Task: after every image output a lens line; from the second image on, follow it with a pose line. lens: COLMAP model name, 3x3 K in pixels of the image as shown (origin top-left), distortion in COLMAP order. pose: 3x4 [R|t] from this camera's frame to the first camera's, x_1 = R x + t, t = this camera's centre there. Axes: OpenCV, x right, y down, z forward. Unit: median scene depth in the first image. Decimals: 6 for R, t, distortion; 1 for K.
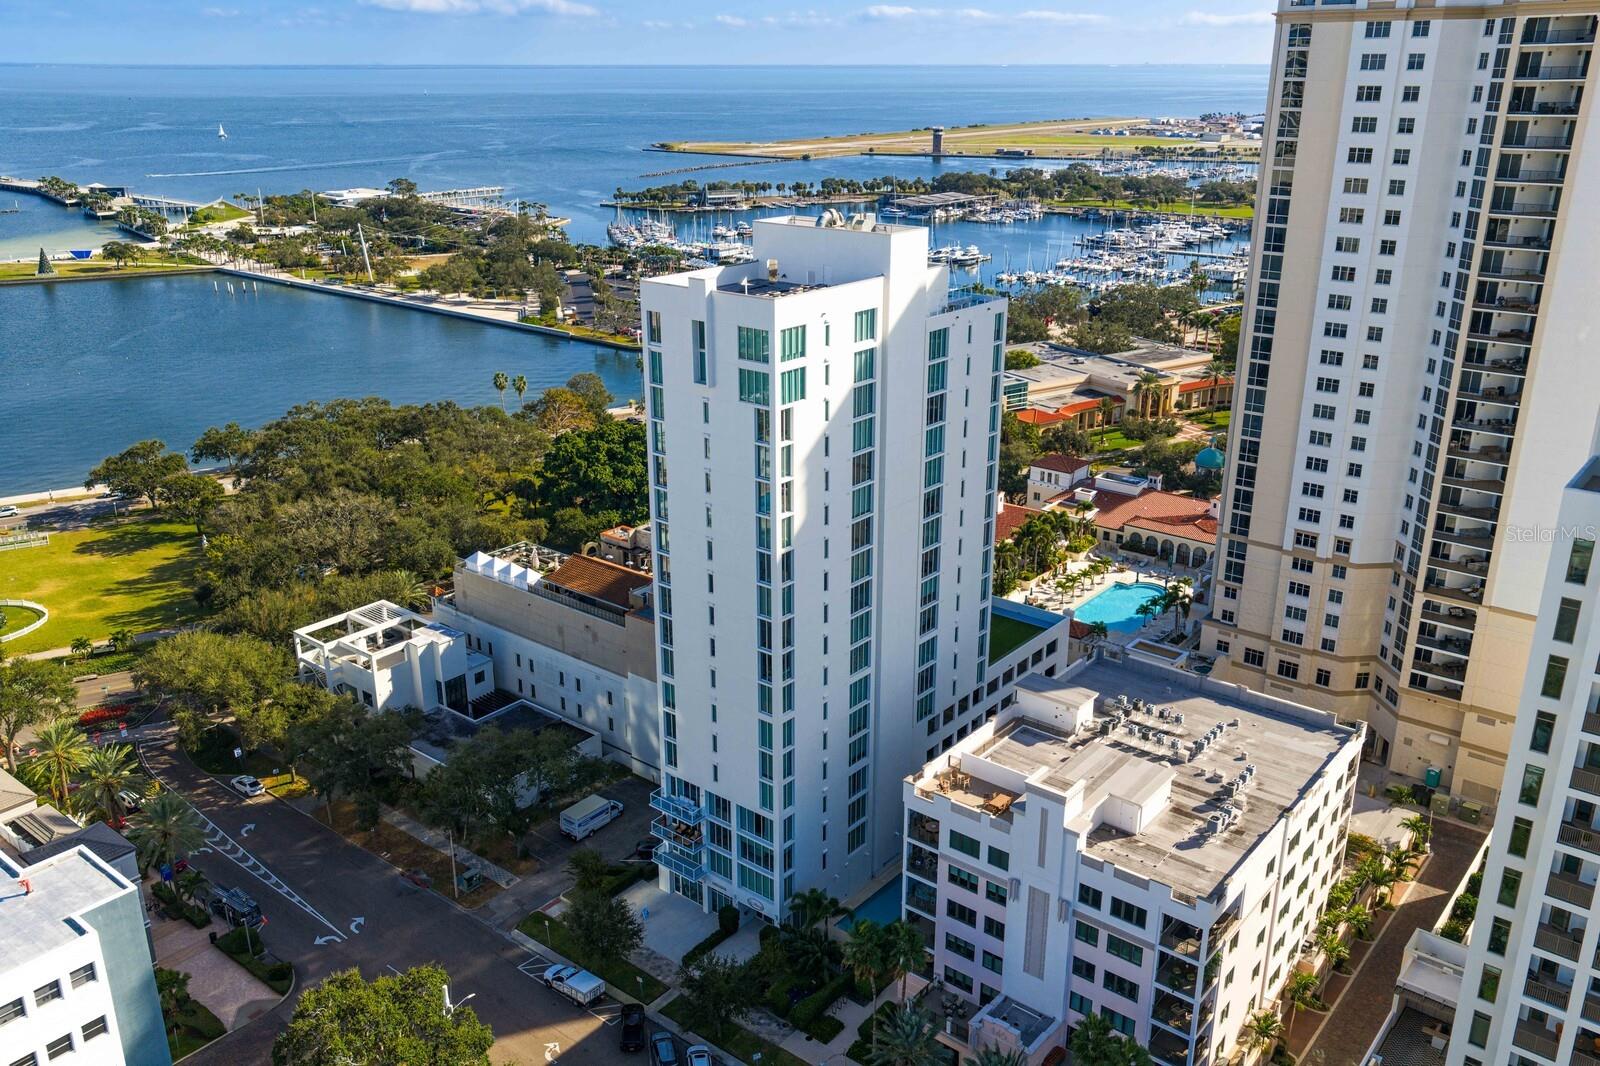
lens RADIAL K [[1307.3, 0, 793.1], [0, 1307.3, 532.3], [0, 0, 1]] dist [0.056163, -0.081319]
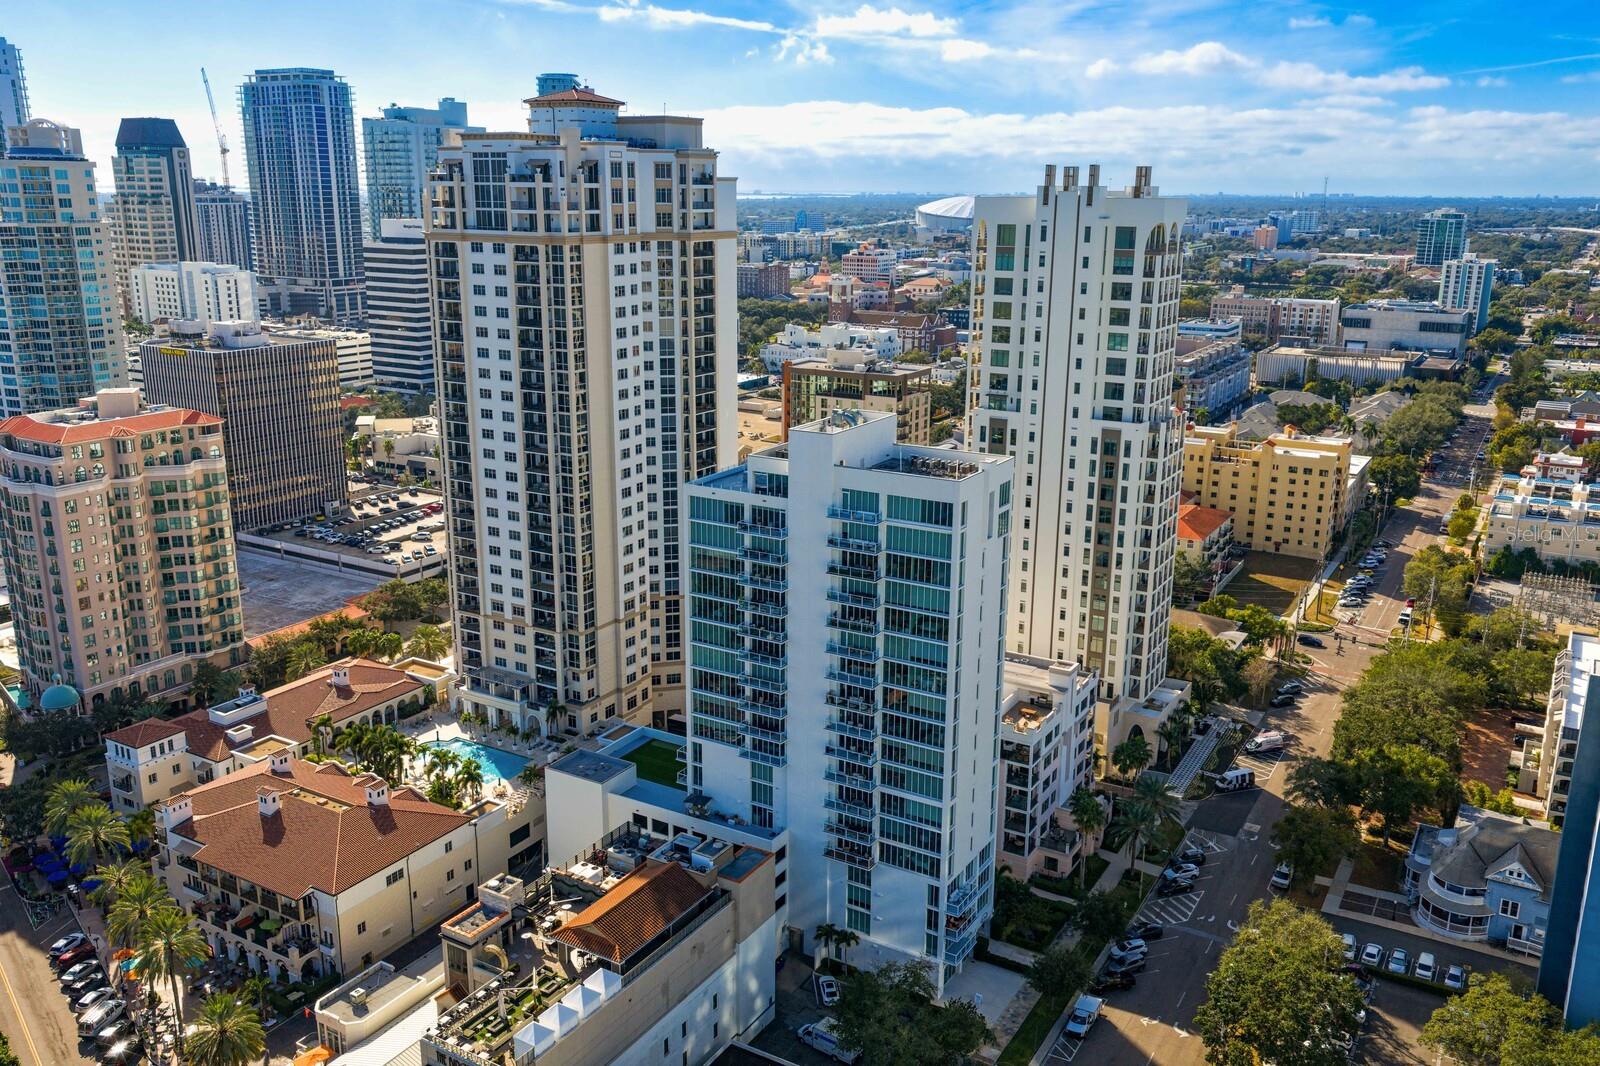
lens RADIAL K [[1307.3, 0, 793.1], [0, 1307.3, 532.3], [0, 0, 1]] dist [0.056163, -0.081319]
pose [[-0.147178, -0.254164, 0.955897, -0.861467], [0.332398, 0.897506, 0.289817, -0.375704], [-0.931585, 0.360393, -0.047609, 0.827573]]
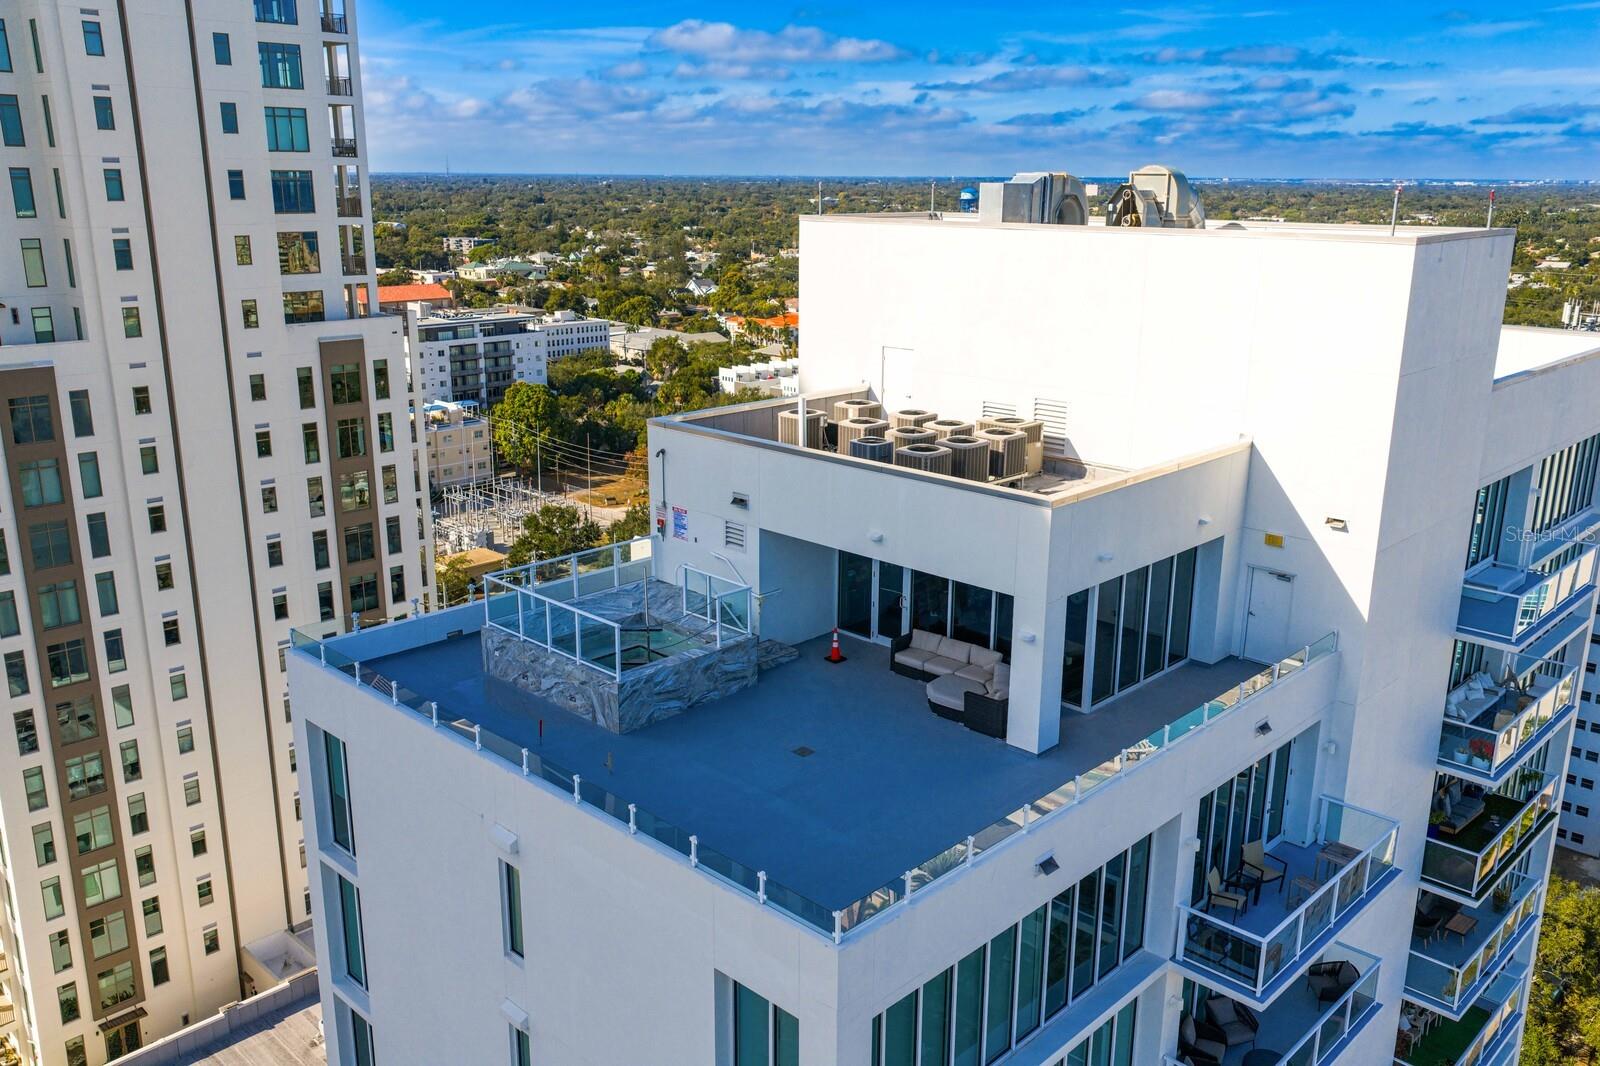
lens RADIAL K [[1307.3, 0, 793.1], [0, 1307.3, 532.3], [0, 0, 1]] dist [0.056163, -0.081319]
pose [[-0.996225, -0.024424, 0.083300, 0.053378], [0.028273, 0.815985, 0.577381, -0.241990], [-0.082073, 0.577556, -0.812215, 0.904761]]
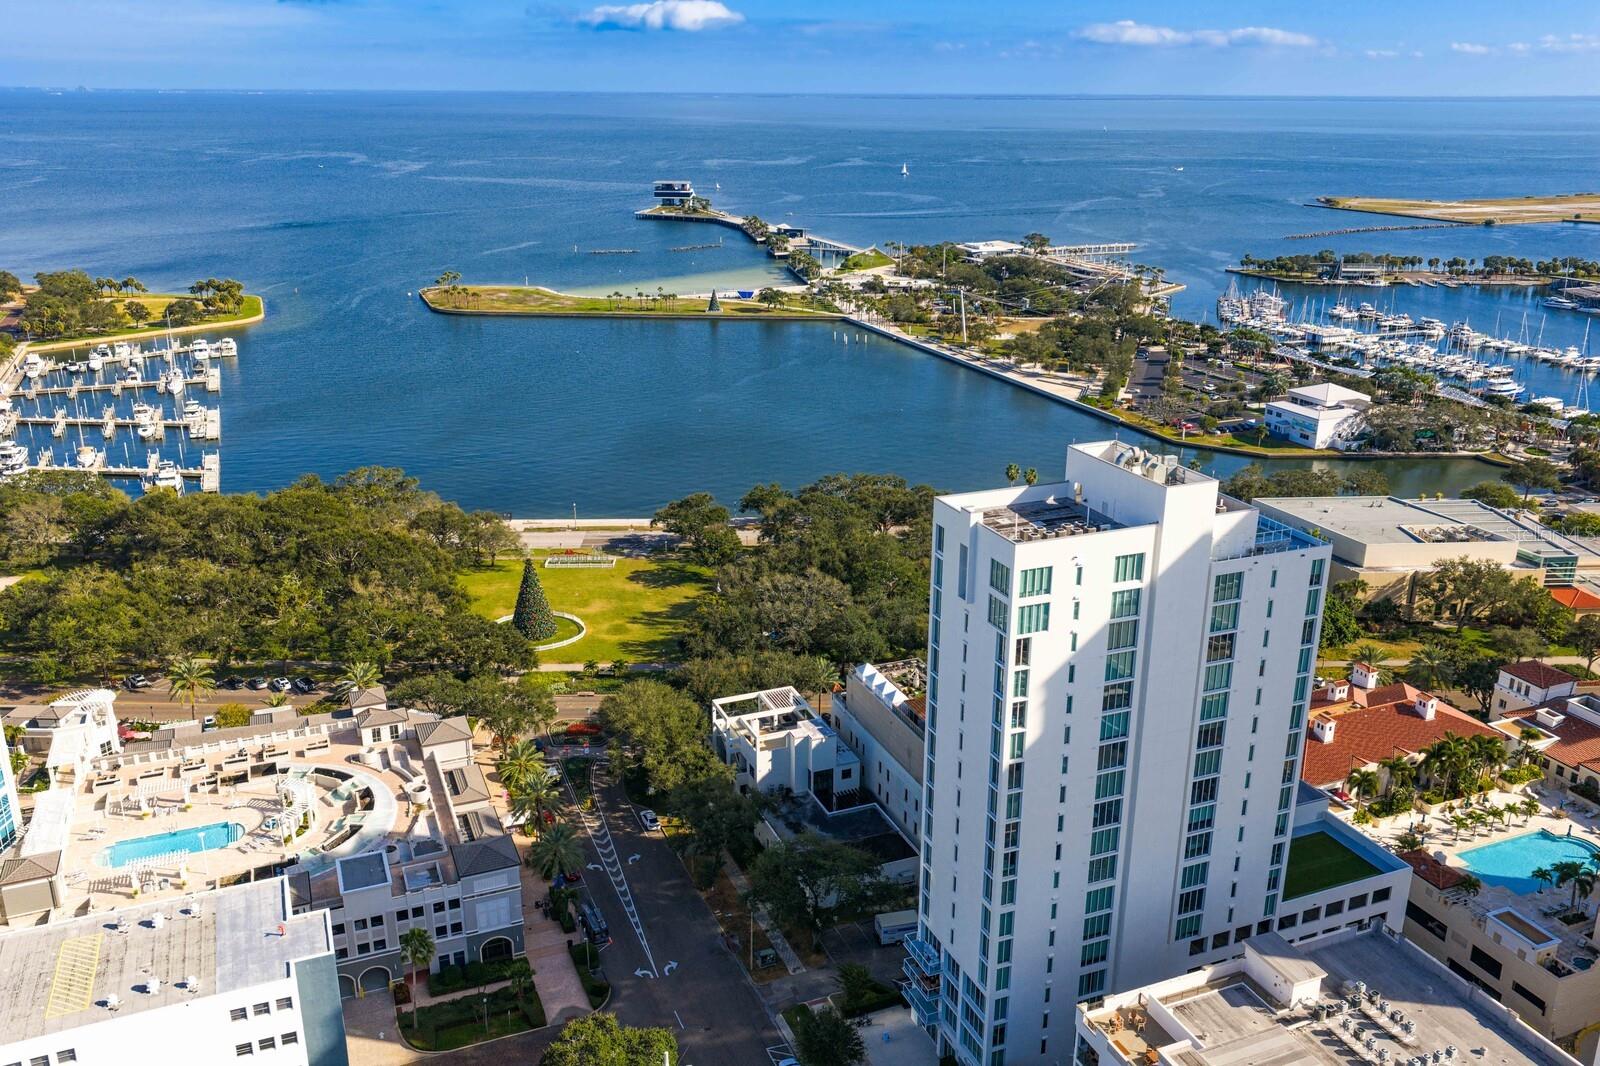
lens RADIAL K [[1304.2, 0, 800.0], [0, 1304.2, 533.0], [0, 0, 1]] dist [0.072037, -0.136979]
pose [[0.881205, 0.157722, -0.445647, 0.197306], [-0.165662, 0.985951, 0.021371, -0.112818], [0.442757, 0.054994, 0.894953, -0.043928]]
